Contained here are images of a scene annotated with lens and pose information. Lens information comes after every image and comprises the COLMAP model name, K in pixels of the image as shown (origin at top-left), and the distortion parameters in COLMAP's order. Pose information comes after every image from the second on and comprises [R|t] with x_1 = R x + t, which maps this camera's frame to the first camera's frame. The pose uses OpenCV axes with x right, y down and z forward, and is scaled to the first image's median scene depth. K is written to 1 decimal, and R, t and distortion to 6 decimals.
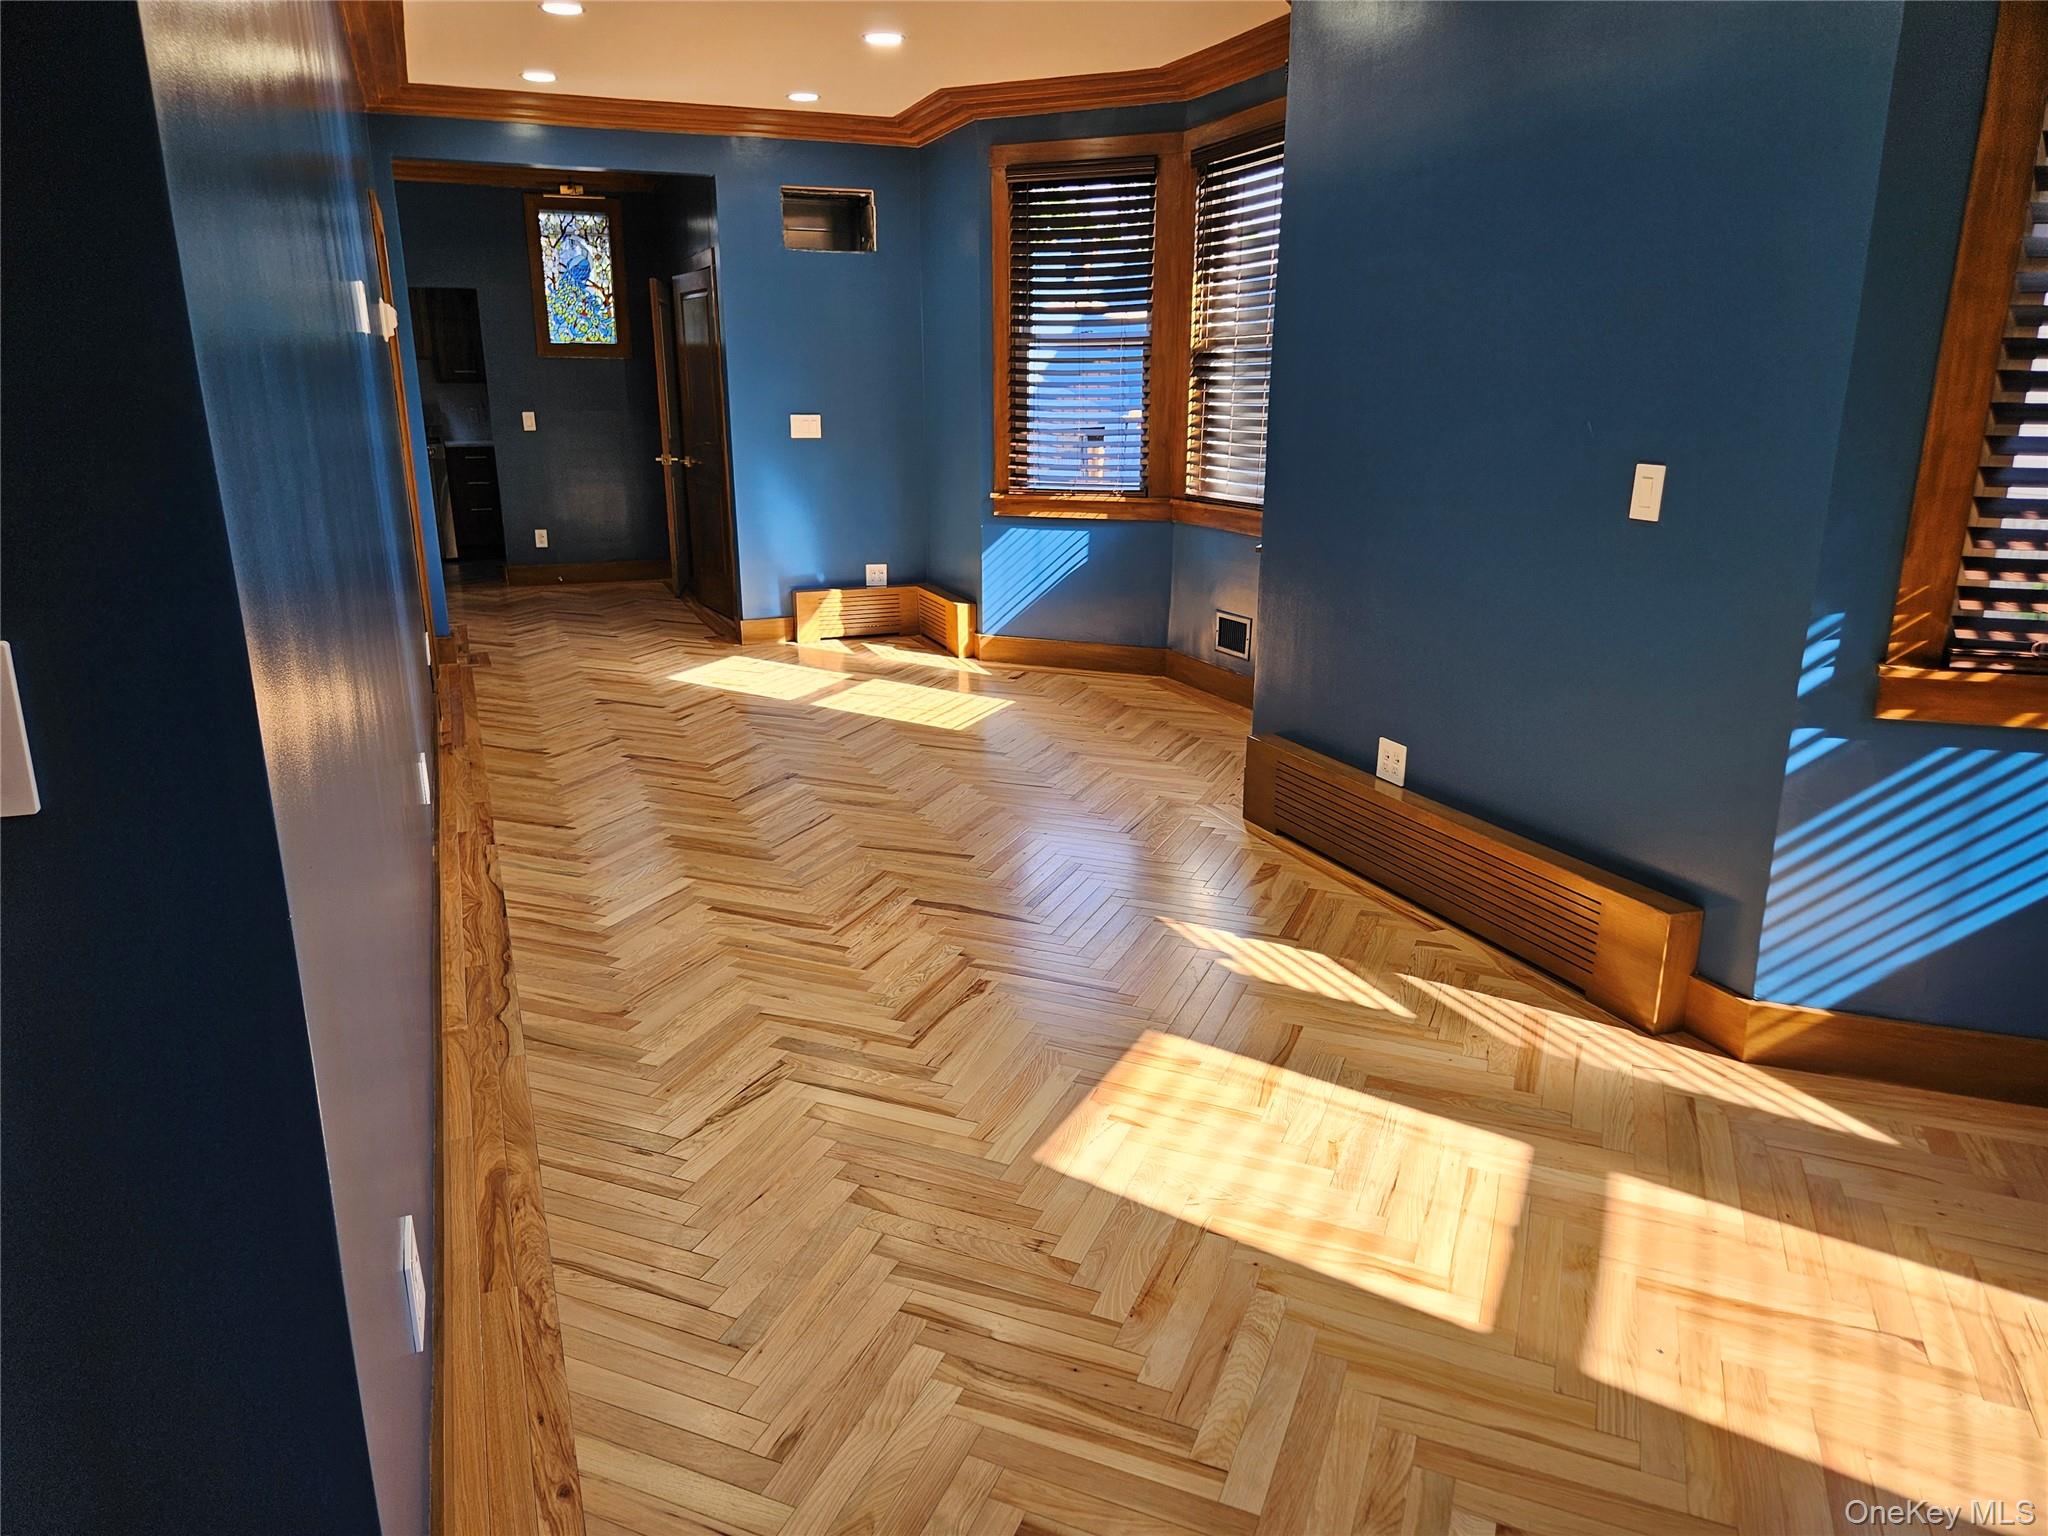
lens RADIAL K [[1357.1, 0, 1020.3], [0, 1357.1, 761.5], [0, 0, 1]] dist [0.068684, -0.051150]
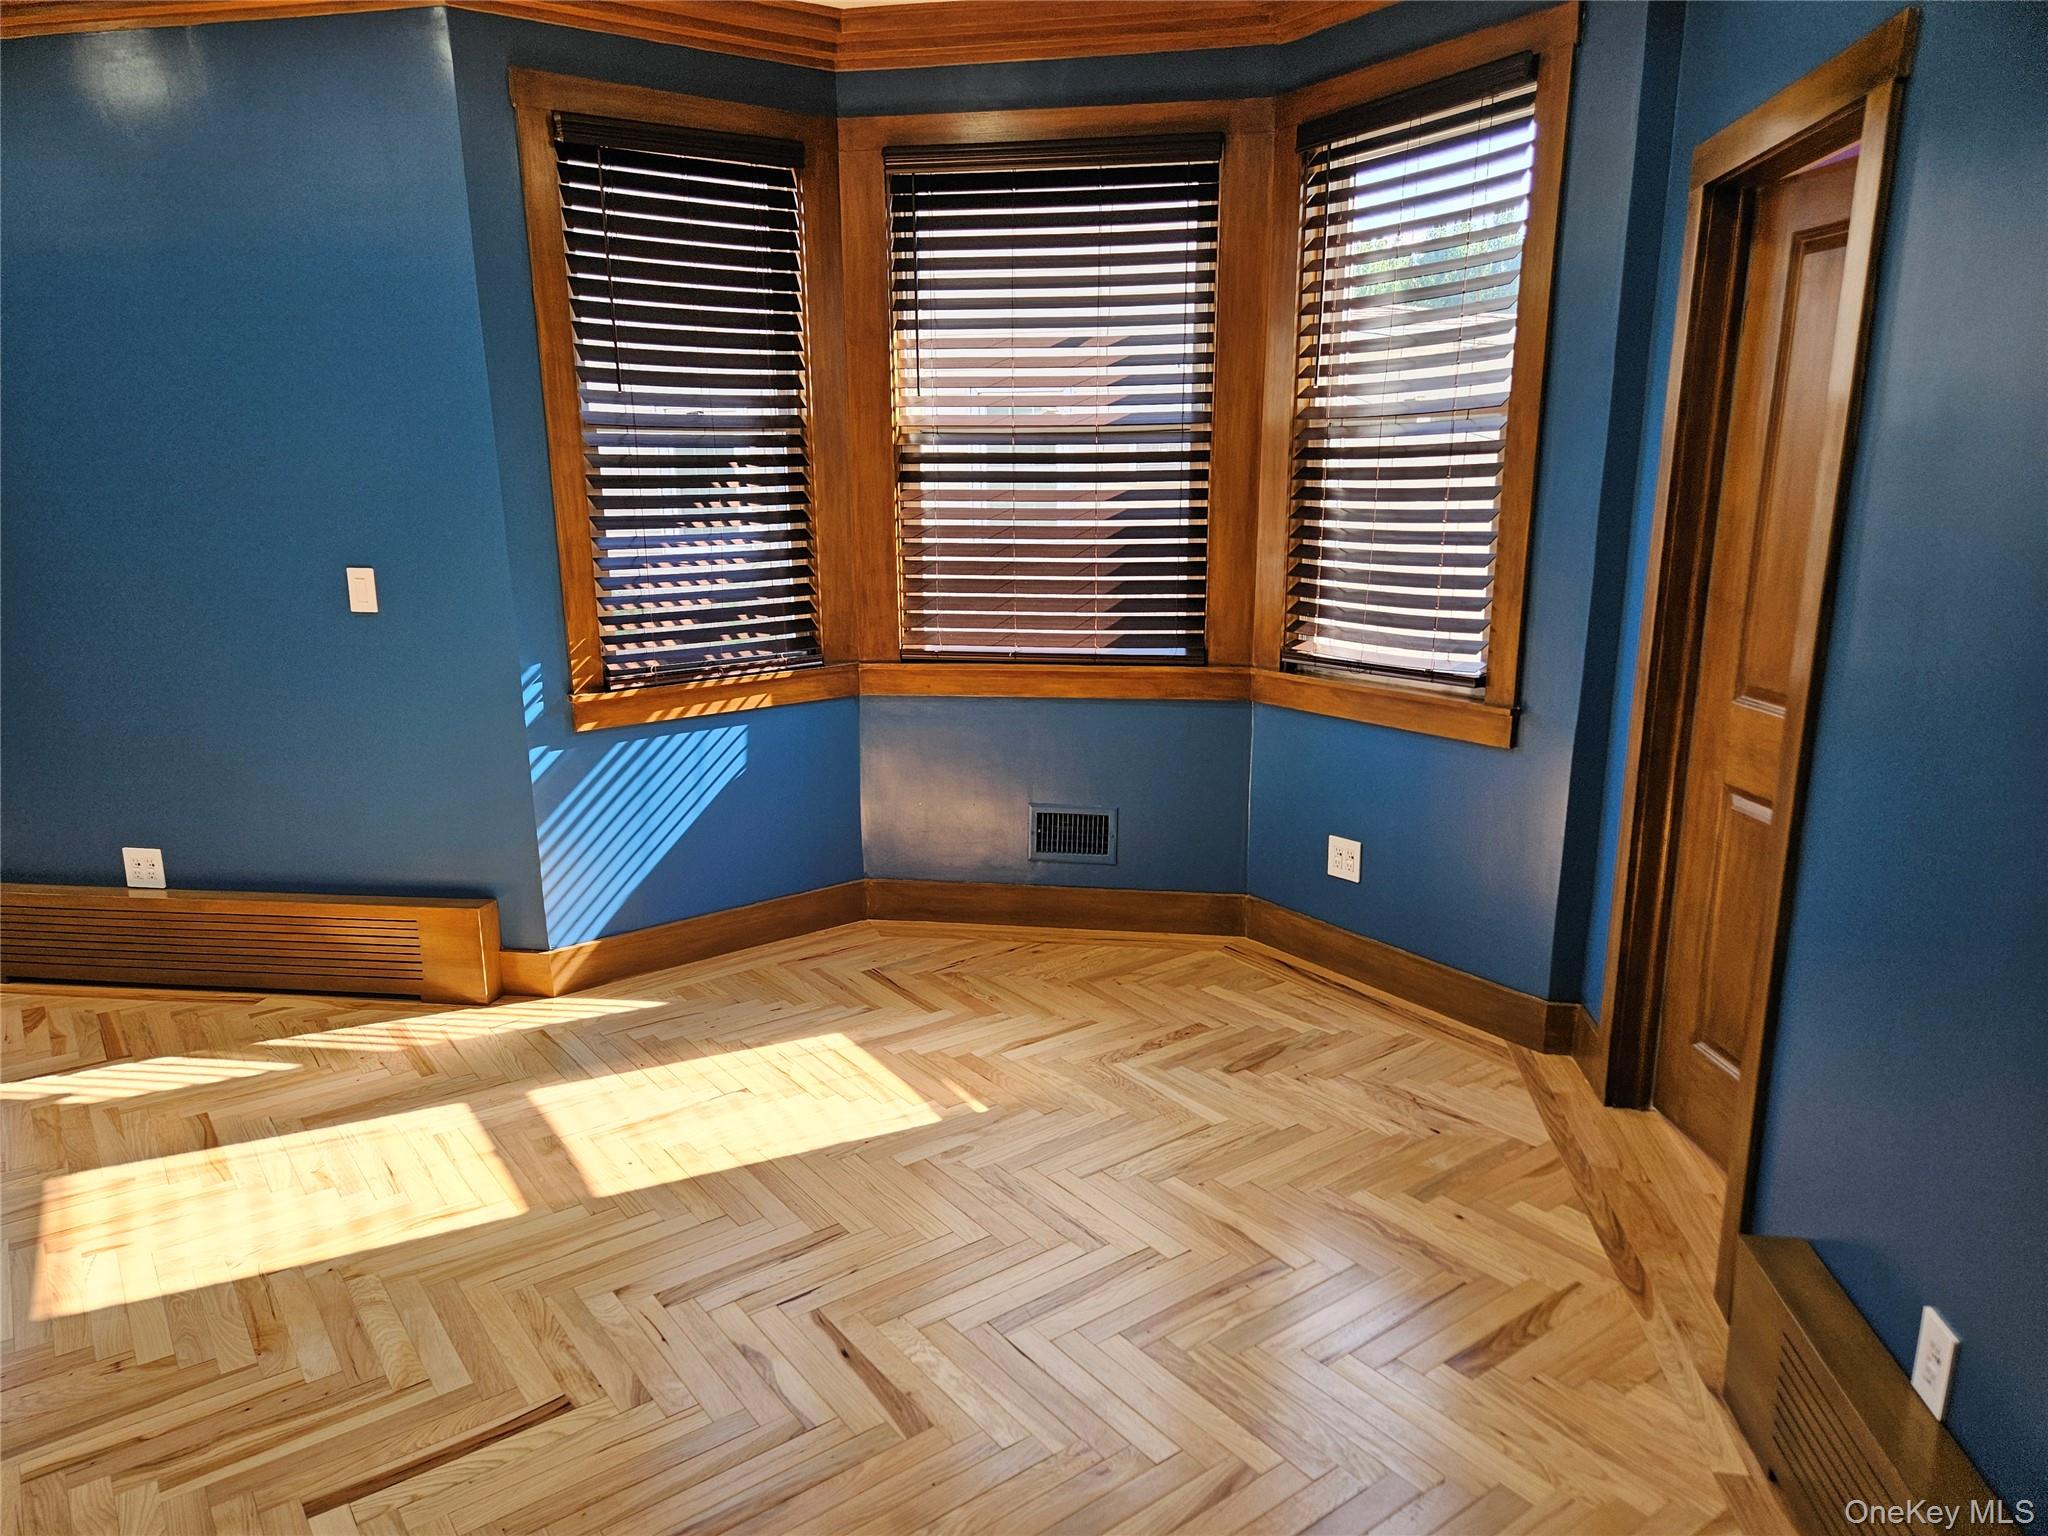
lens RADIAL K [[1357.1, 0, 1020.7], [0, 1357.1, 775.2], [0, 0, 1]] dist [0.068684, -0.051150]
pose [[0.497863, -0.192363, 0.845653, -0.354988], [0.237930, 0.967973, 0.080111, 0.008300], [-0.833980, 0.161322, 0.527687, -0.130333]]
